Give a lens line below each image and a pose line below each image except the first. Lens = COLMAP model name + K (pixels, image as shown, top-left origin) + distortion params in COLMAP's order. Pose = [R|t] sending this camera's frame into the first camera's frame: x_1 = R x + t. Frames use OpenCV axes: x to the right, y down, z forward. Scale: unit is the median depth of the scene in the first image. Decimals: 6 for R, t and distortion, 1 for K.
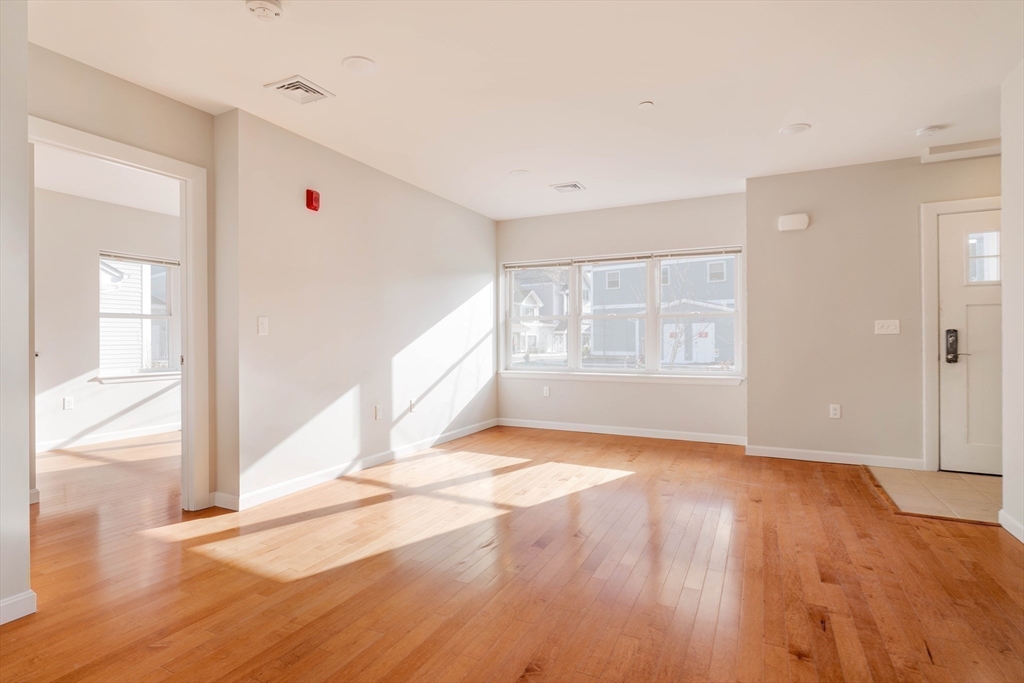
lens RADIAL K [[519.8, 0, 492.8], [0, 519.8, 339.7], [0, 0, 1]] dist [-0.003539, 0.001025]
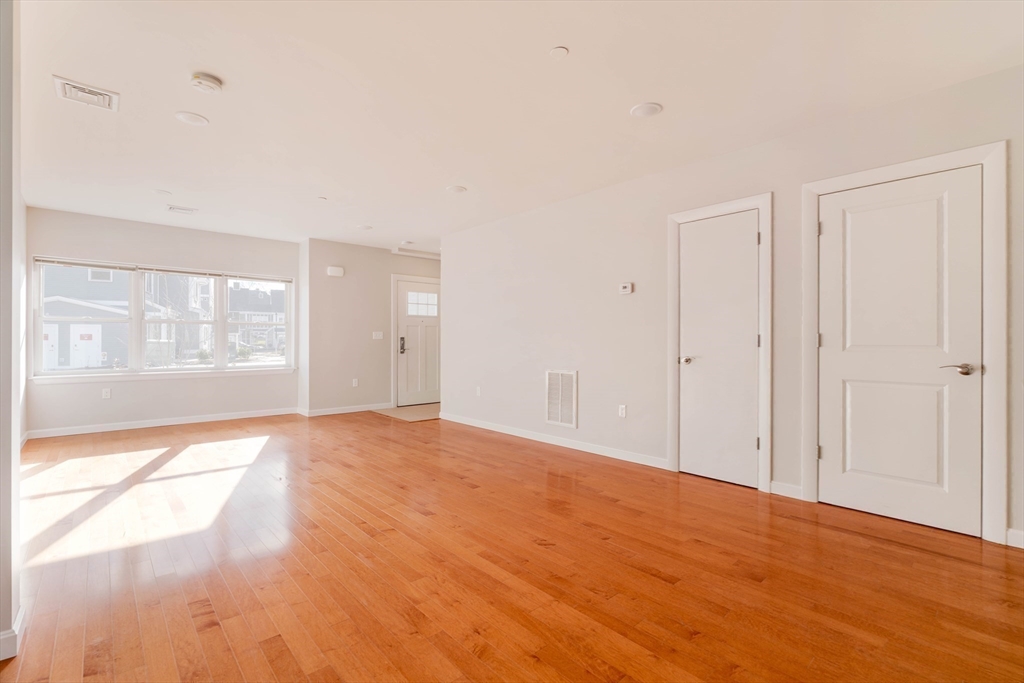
lens RADIAL K [[476.0, 0, 512.2], [0, 476.0, 338.9], [0, 0, 1]] dist [0.001148, 0.000504]
pose [[0.356259, 0.008362, 0.934350, -0.634871], [-0.000881, 0.999963, -0.008613, 0.002298], [-0.934387, 0.002245, 0.356253, -0.070075]]
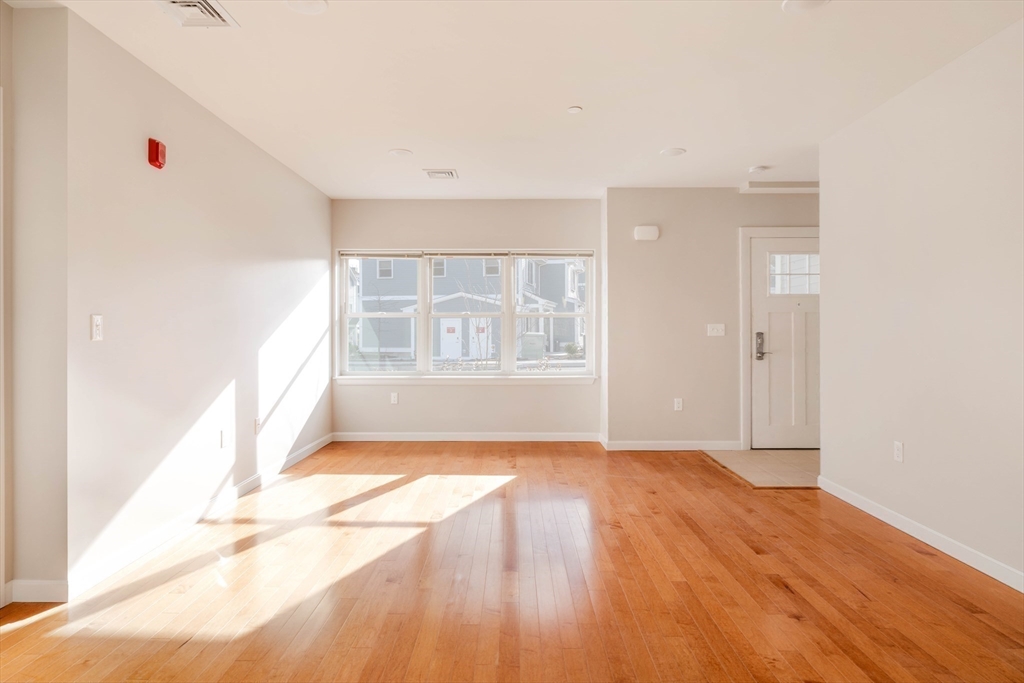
lens RADIAL K [[579.7, 0, 506.6], [0, 579.7, 331.5], [0, 0, 1]] dist [-0.001609, 0.001216]
pose [[0.891337, 0.002406, 0.453334, -0.232753], [-0.000899, 0.999993, -0.003541, -0.014691], [-0.453340, 0.002749, 0.891334, 0.047367]]
